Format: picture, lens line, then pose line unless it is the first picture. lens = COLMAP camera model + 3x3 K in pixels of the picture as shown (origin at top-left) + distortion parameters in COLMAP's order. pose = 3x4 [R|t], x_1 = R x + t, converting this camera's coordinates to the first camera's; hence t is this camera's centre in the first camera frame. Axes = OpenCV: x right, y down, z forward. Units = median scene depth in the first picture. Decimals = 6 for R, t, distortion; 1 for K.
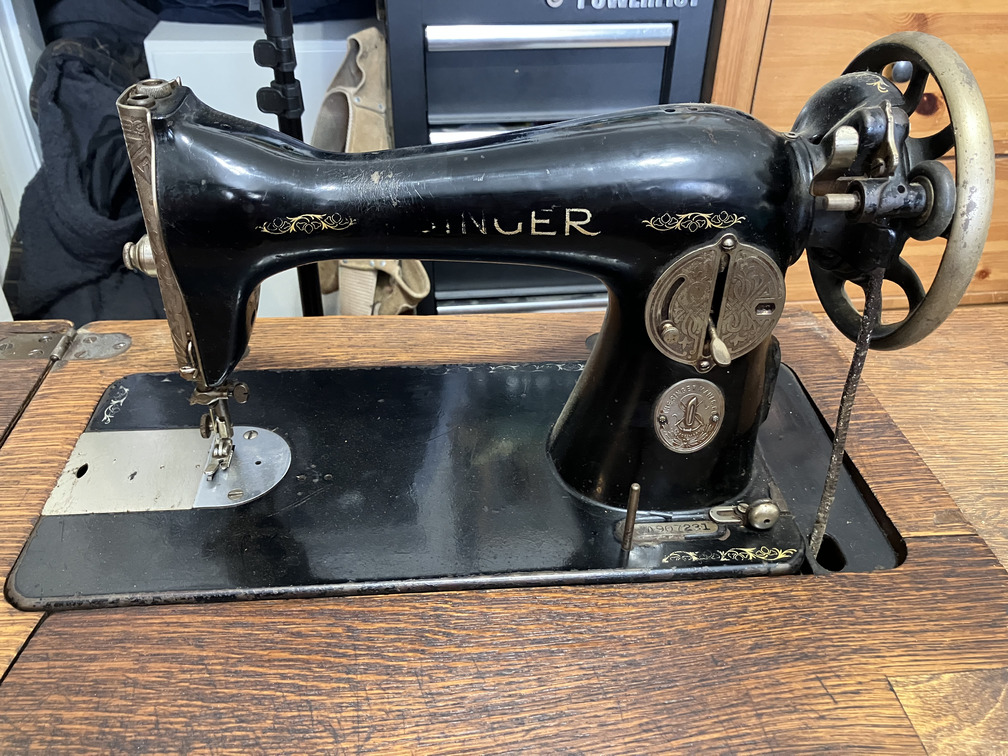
lens RADIAL K [[807.3, 0, 504.0], [0, 807.3, 378.0], [0, 0, 1]] dist [0.013047, -0.018056]
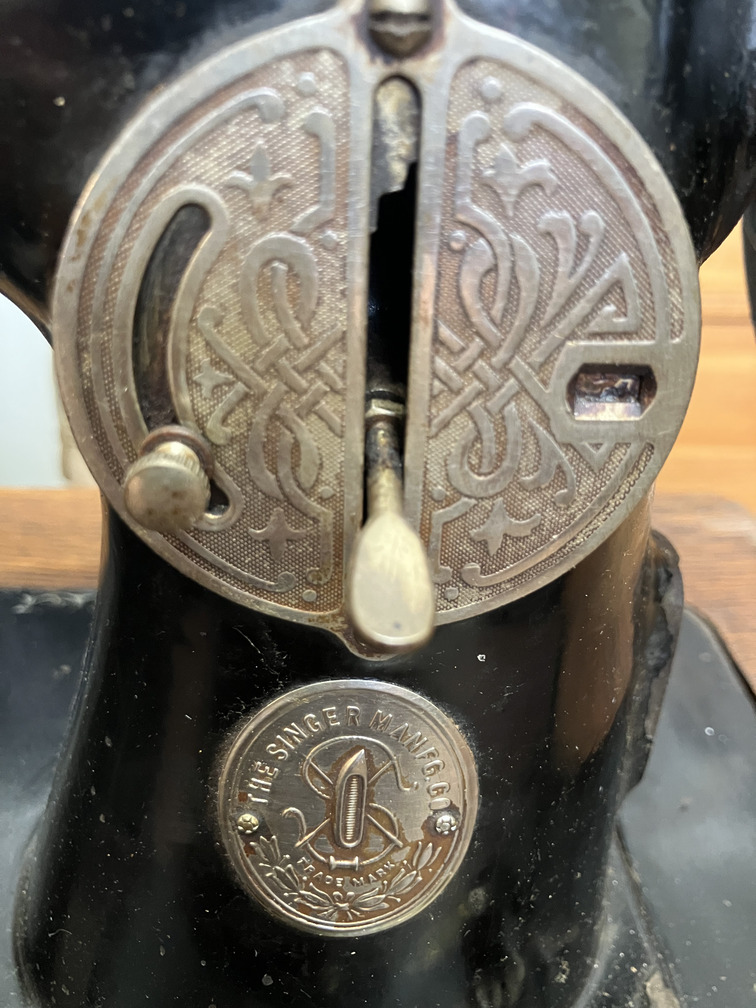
lens RADIAL K [[837.4, 0, 378.0], [0, 837.4, 504.0], [0, 0, 1]] dist [-0.036455, 0.002426]
pose [[0.999444, 0.024810, -0.022256, 0.248211], [-0.027189, 0.993123, -0.113871, -0.024255], [0.019278, 0.114413, 0.993246, 0.725493]]
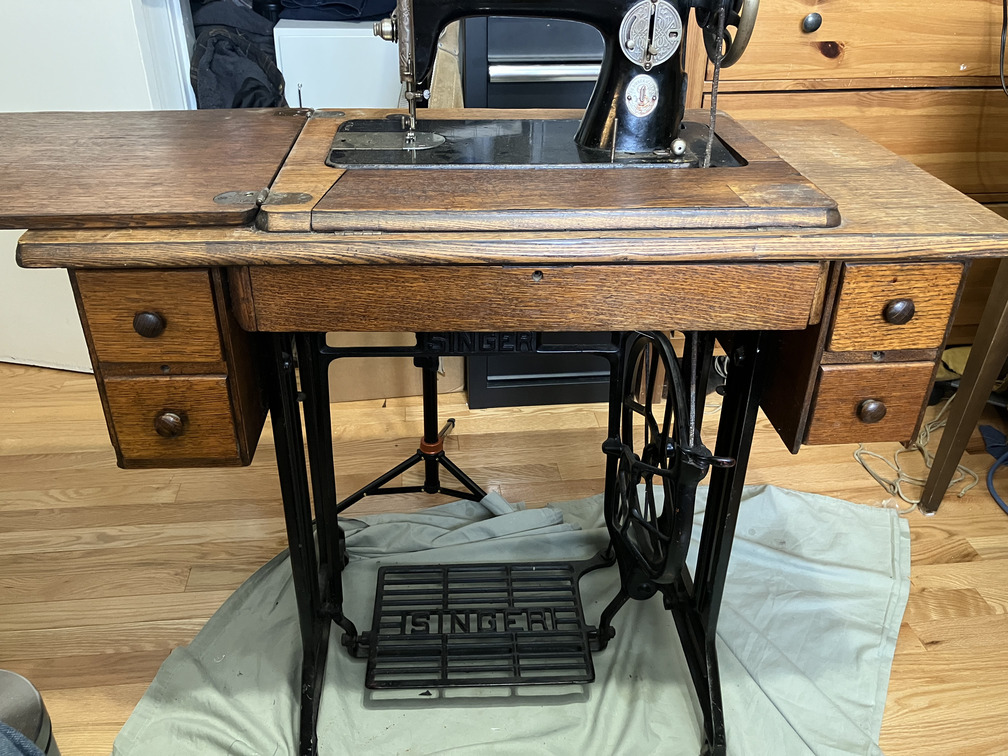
lens RADIAL K [[807.3, 0, 504.0], [0, 807.3, 378.0], [0, 0, 1]] dist [0.013047, -0.018056]
pose [[0.999812, 0.005852, -0.018477, -0.089108], [-0.007328, 0.996699, -0.080855, 0.973040], [0.017943, 0.080976, 0.996555, -1.074808]]
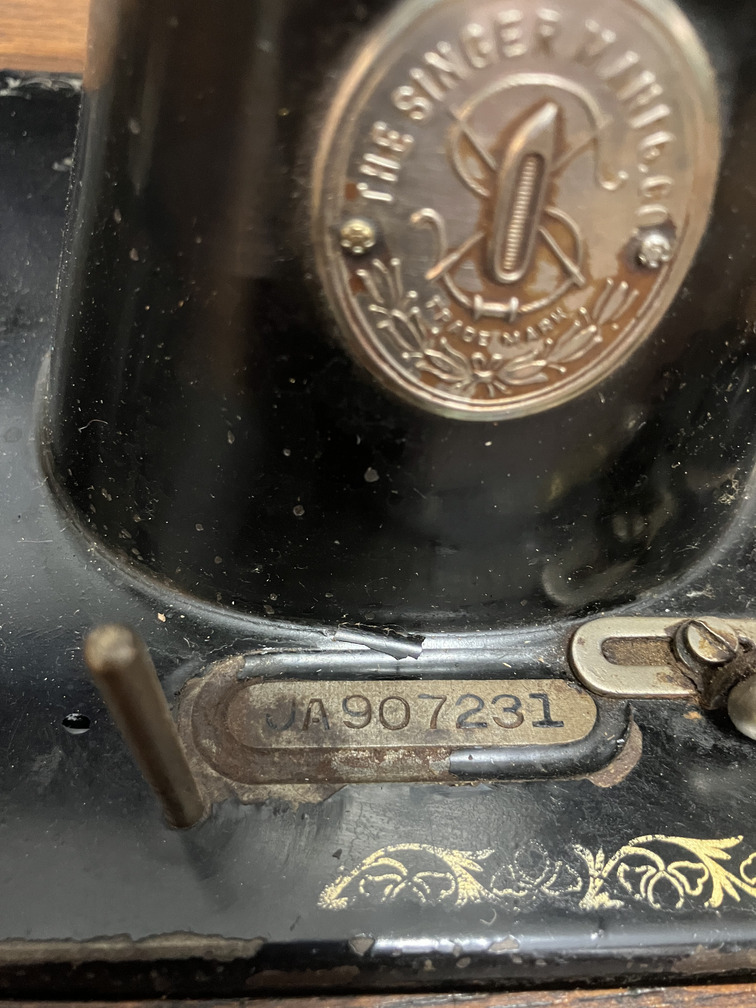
lens RADIAL K [[837.4, 0, 378.0], [0, 837.4, 504.0], [0, 0, 1]] dist [-0.036455, 0.002426]
pose [[0.998036, 0.058134, -0.023343, 0.212790], [-0.048063, 0.949571, 0.309847, 0.051161], [0.040179, -0.308117, 0.950500, 0.823325]]
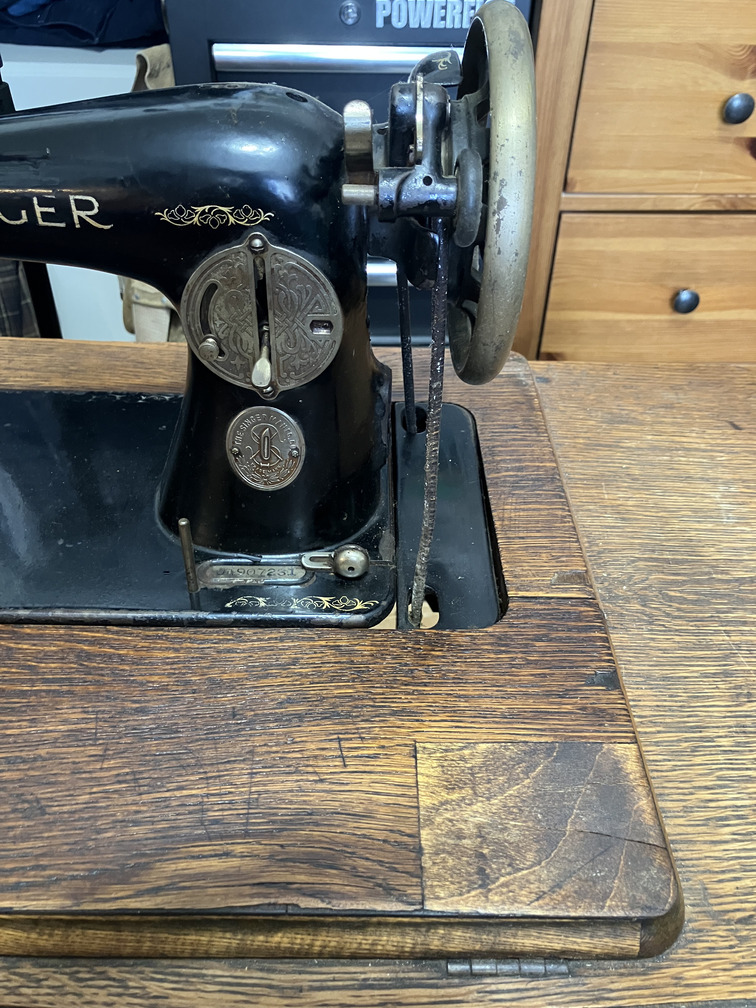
lens RADIAL K [[807.3, 0, 391.8], [0, 807.3, 500.6], [0, 0, 1]] dist [0.013047, -0.018056]
pose [[0.997669, 0.052709, -0.043333, 0.420675], [-0.049592, 0.996306, 0.070110, 0.035423], [0.046869, -0.067798, 0.996598, 0.108208]]
